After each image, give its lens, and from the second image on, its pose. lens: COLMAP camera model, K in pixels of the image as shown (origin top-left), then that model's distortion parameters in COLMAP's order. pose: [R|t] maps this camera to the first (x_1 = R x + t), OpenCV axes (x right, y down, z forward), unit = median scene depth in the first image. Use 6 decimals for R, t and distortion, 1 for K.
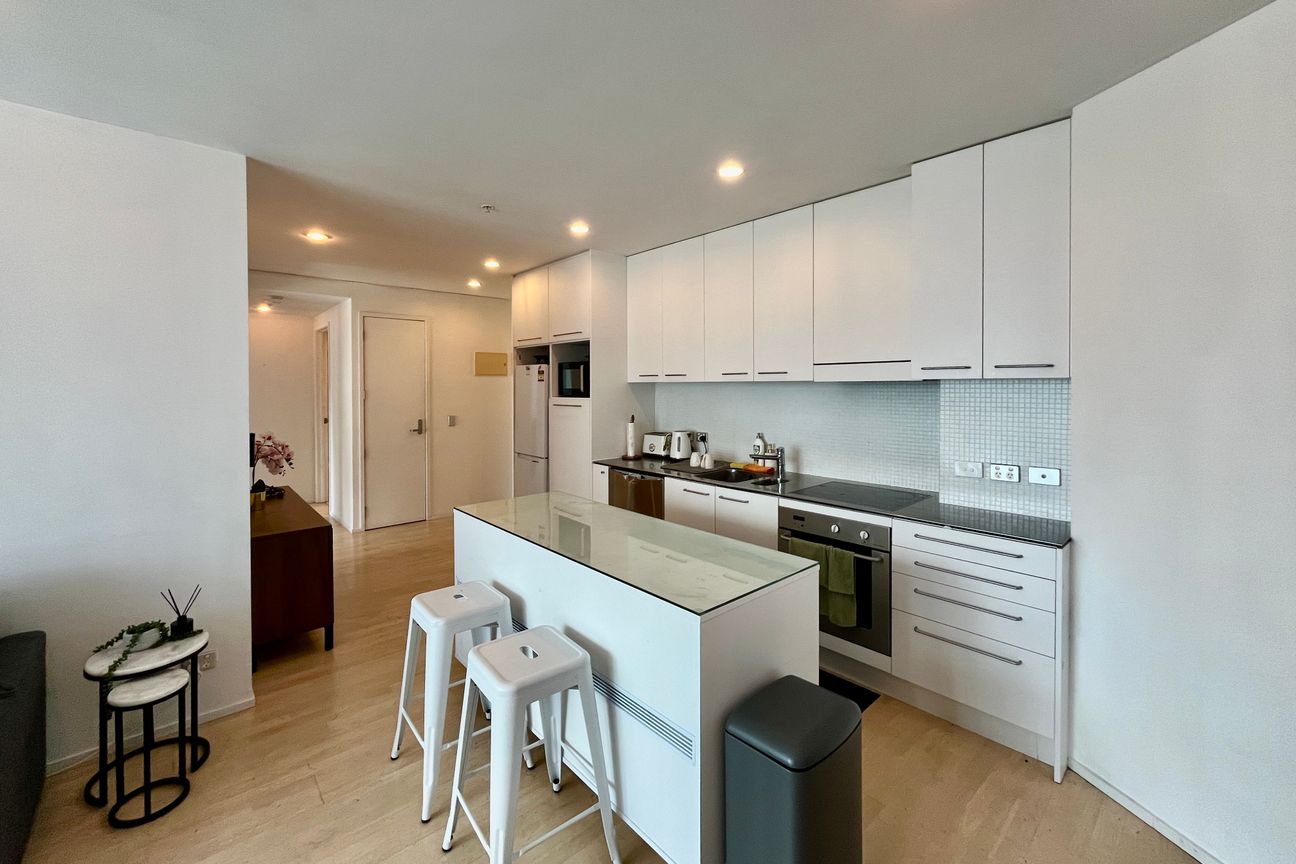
lens RADIAL K [[526.0, 0, 644.3], [0, 526.0, 431.6], [0, 0, 1]] dist [-0.001585, 0.000241]
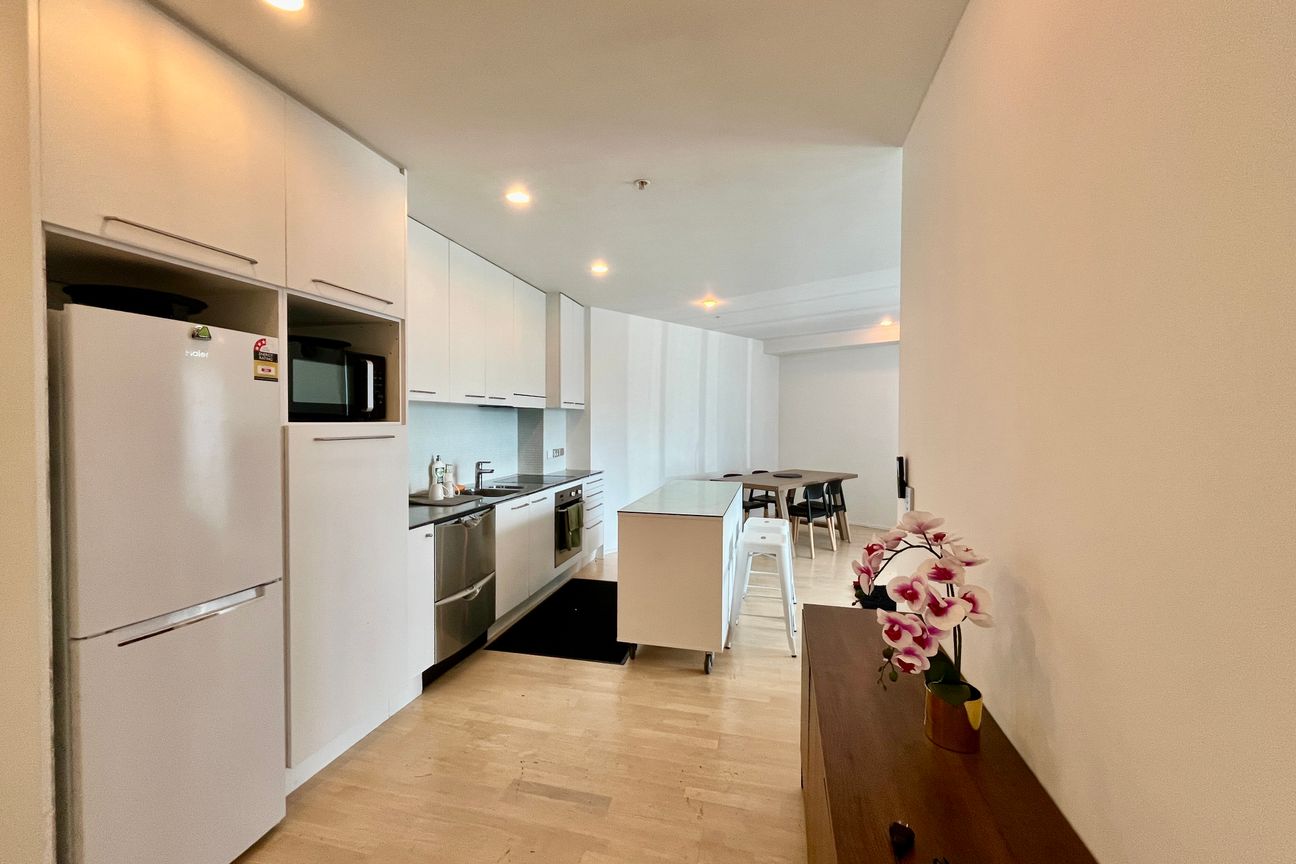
lens RADIAL K [[526.0, 0, 644.3], [0, 526.0, 431.6], [0, 0, 1]] dist [-0.001585, 0.000241]
pose [[-0.559684, -0.019771, 0.828470, -0.727099], [0.061542, 0.995963, 0.065343, -0.072096], [-0.826418, 0.087557, -0.556208, 1.073932]]
